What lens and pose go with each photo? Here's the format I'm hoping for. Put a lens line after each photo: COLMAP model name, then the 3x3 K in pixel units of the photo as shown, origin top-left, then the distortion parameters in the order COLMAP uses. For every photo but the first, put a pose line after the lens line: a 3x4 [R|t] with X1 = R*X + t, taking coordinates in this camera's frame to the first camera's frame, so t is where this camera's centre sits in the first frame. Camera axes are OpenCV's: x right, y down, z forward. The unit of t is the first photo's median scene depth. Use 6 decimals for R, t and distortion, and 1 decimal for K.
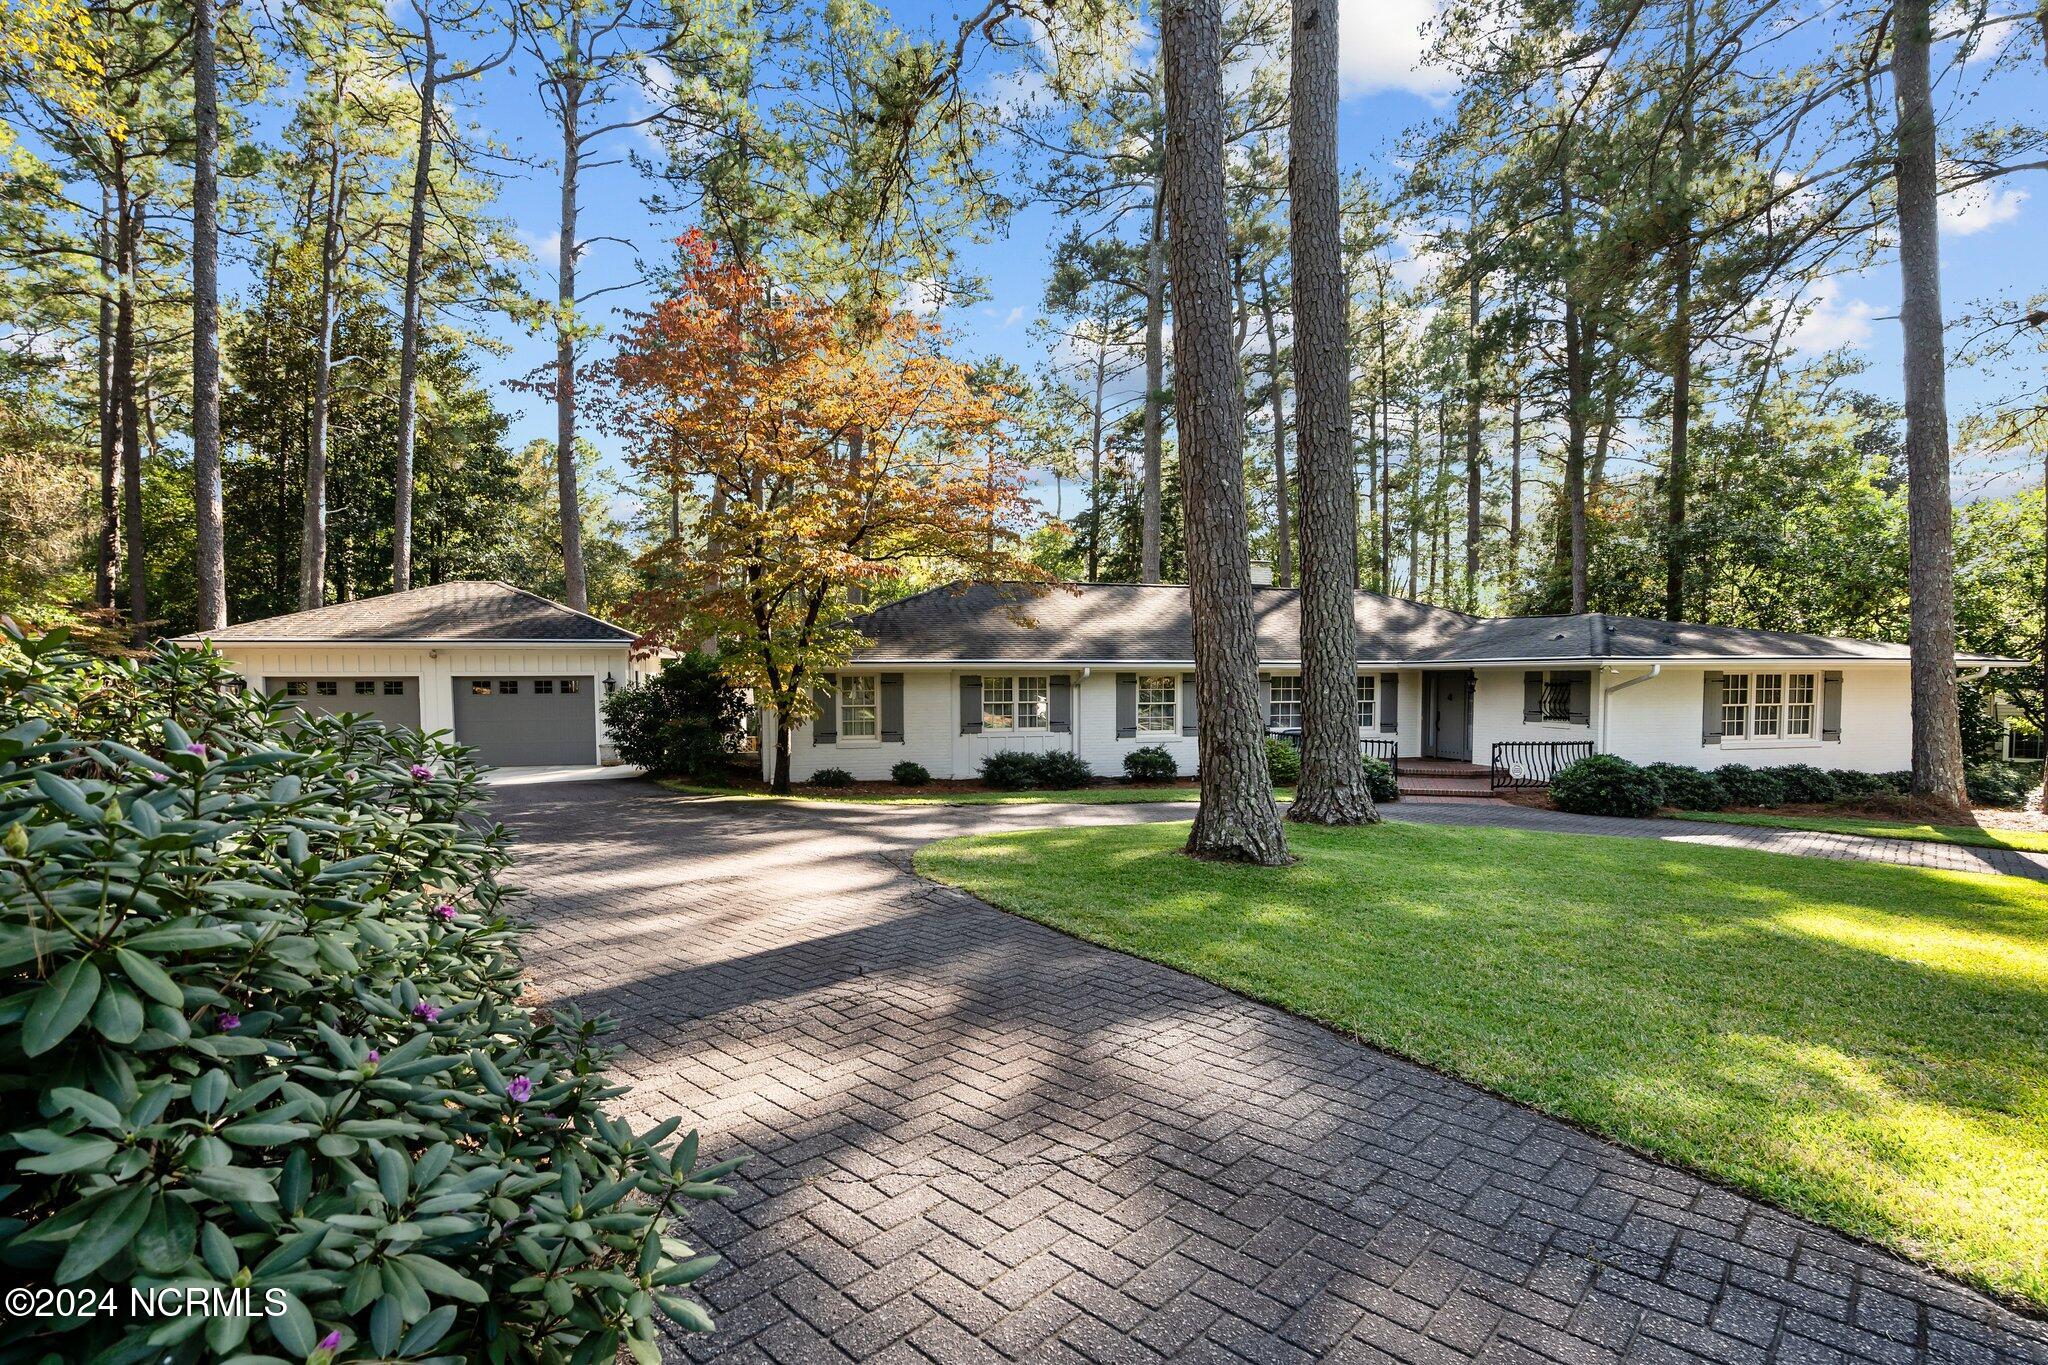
lens RADIAL K [[954.6, 0, 1023.3], [0, 954.6, 711.0], [0, 0, 1]] dist [-0.003739, -0.000638]
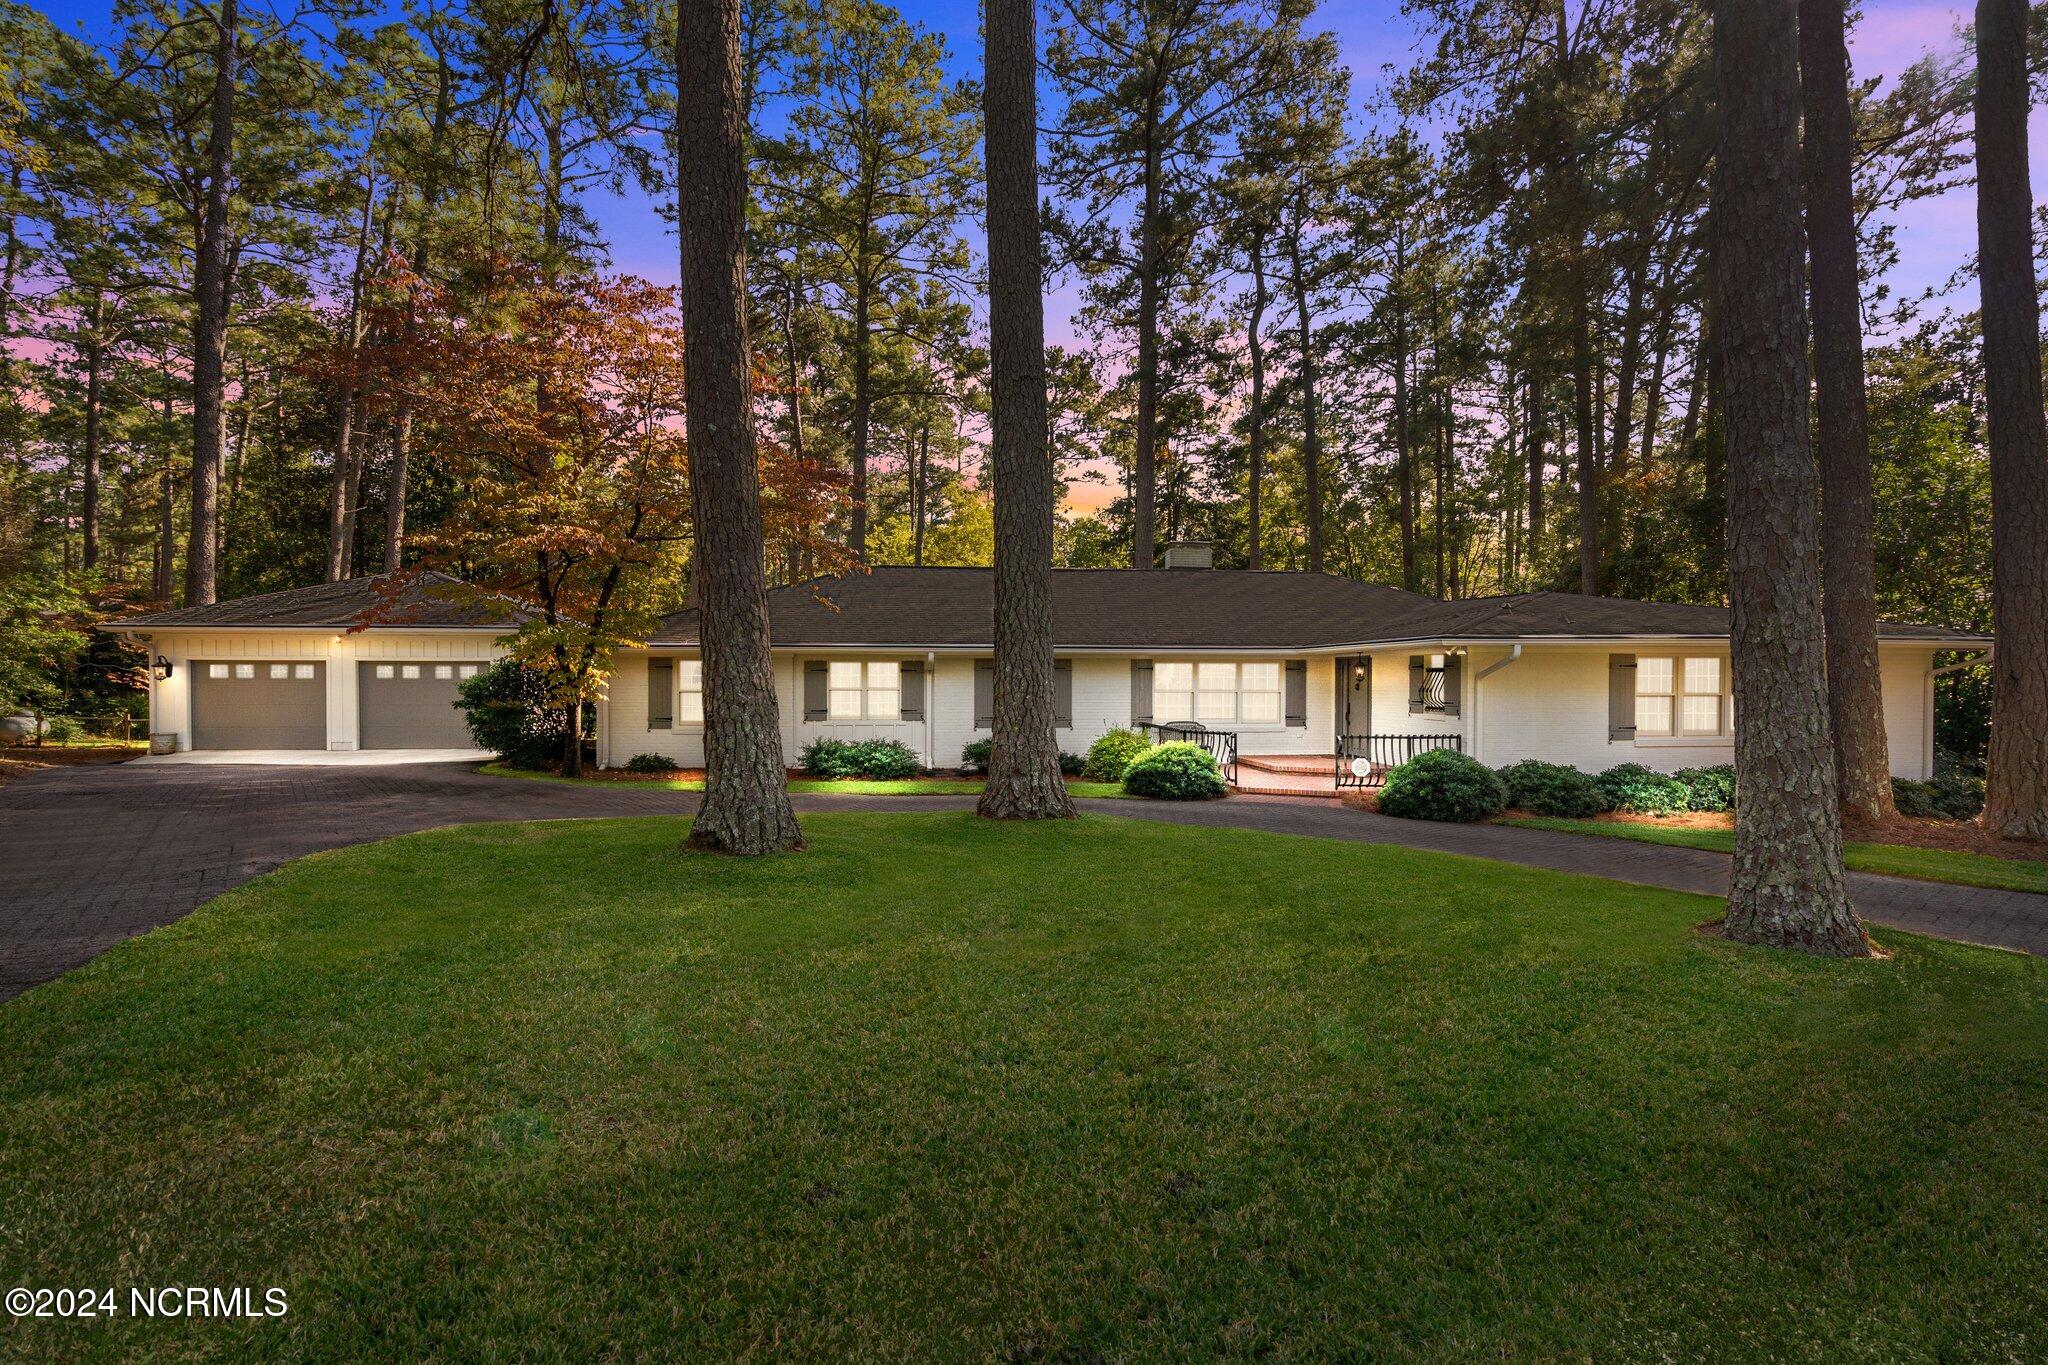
lens RADIAL K [[969.1, 0, 1024.0], [0, 969.1, 682.5], [0, 0, 1]] dist [-0.011580, 0.000004]
pose [[0.990180, 0.005363, -0.139698, 0.279049], [-0.009575, 0.999519, -0.029492, 0.011392], [0.139472, 0.030540, 0.989755, 0.063687]]
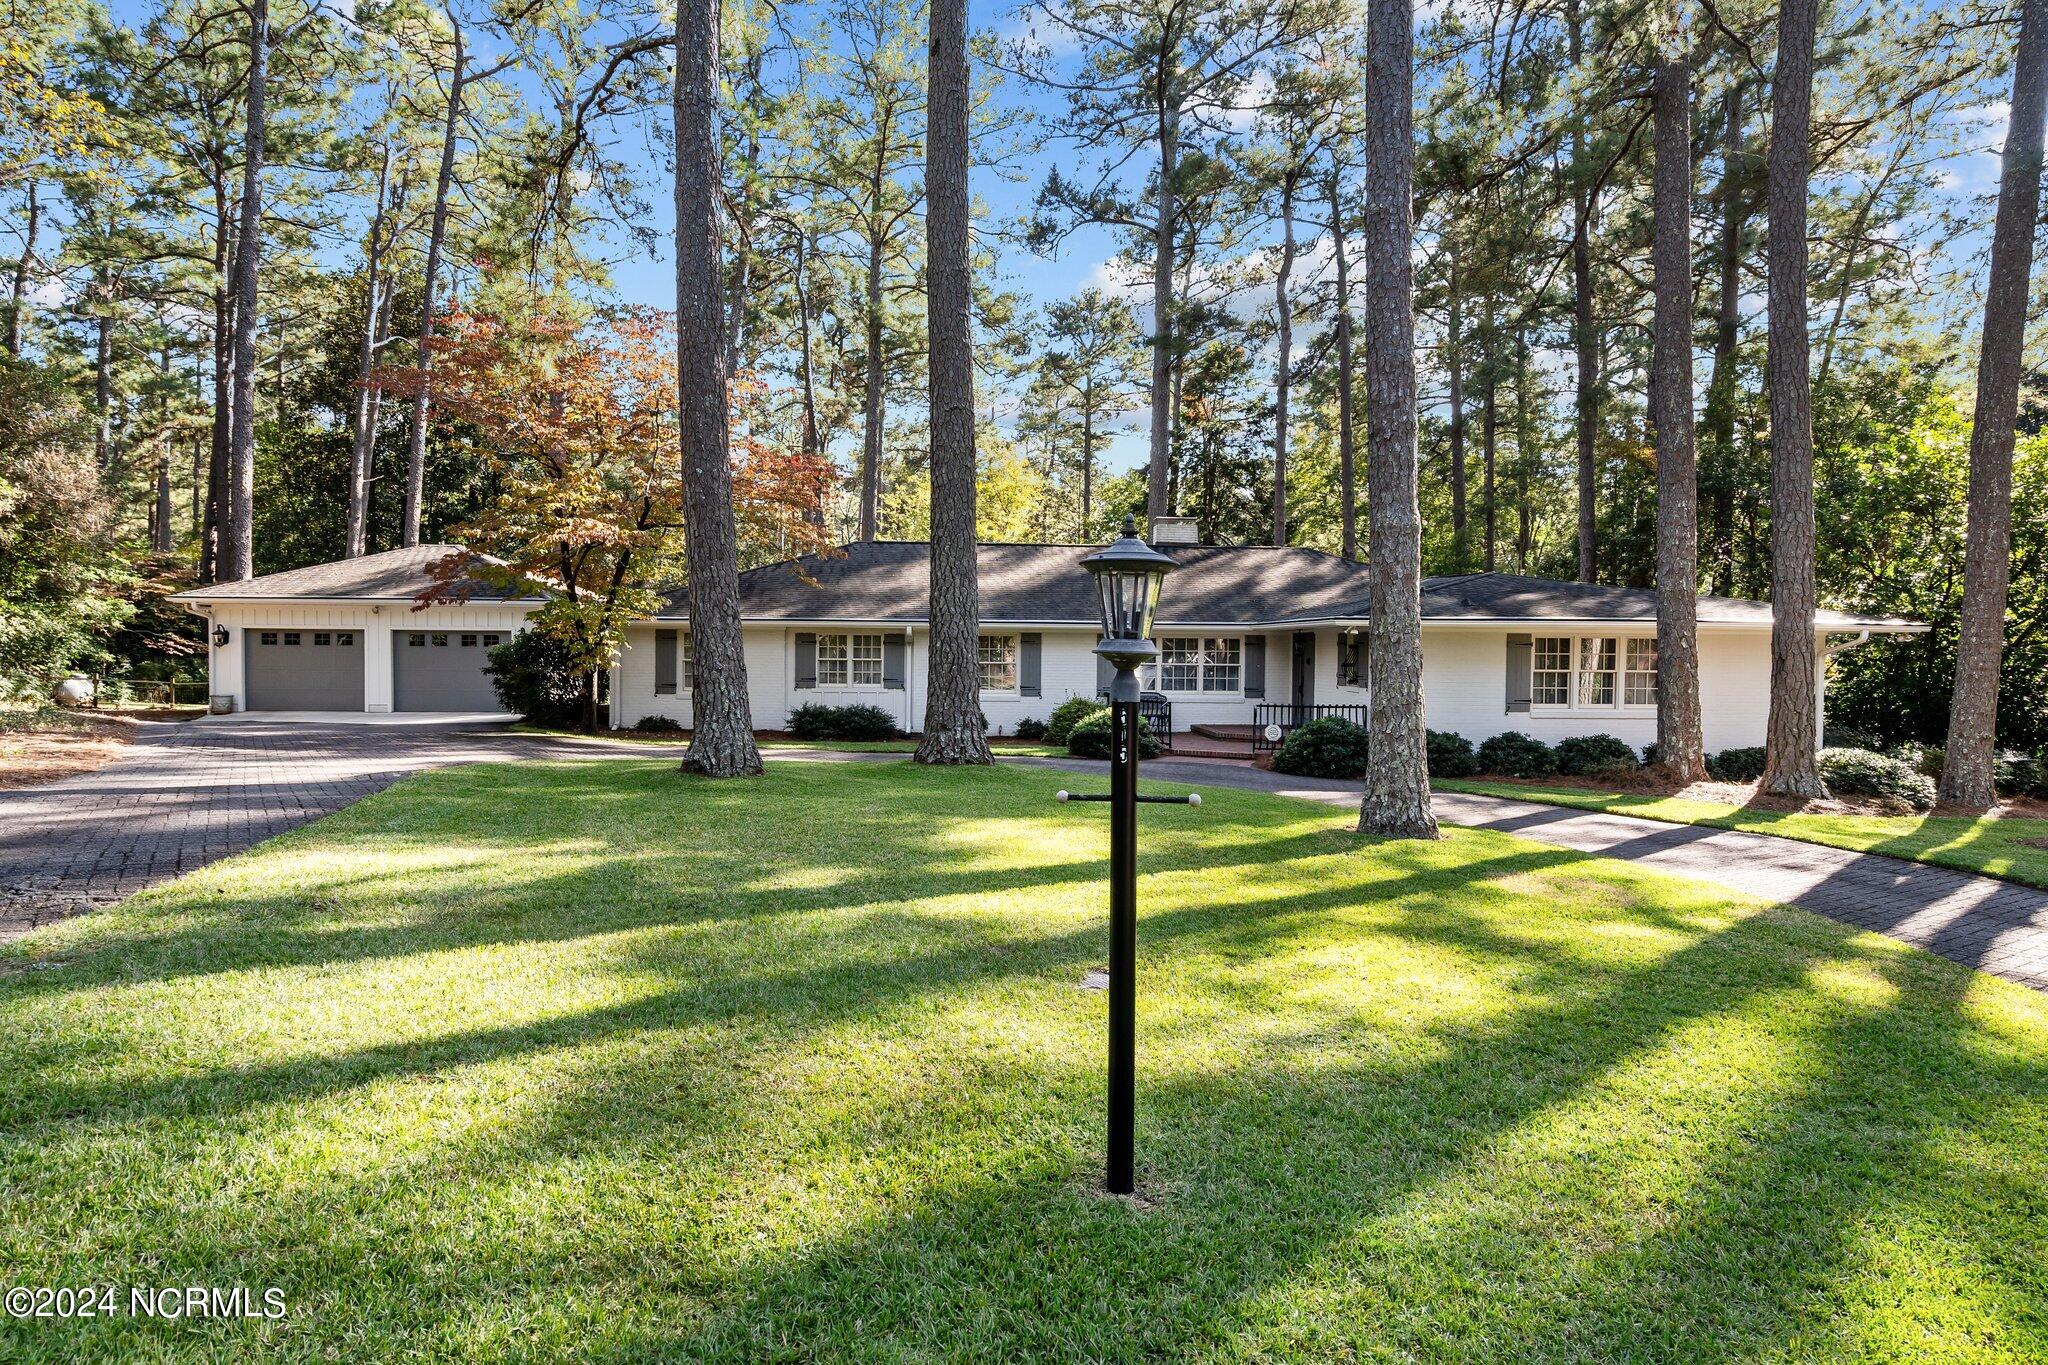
lens RADIAL K [[1111.1, 0, 1020.5], [0, 1111.1, 657.9], [0, 0, 1]] dist [-0.003765, -0.000393]
pose [[0.980957, 0.013737, -0.193740, 0.400512], [-0.018700, 0.999542, -0.023810, 0.014384], [0.193324, 0.026980, 0.980764, -0.148124]]
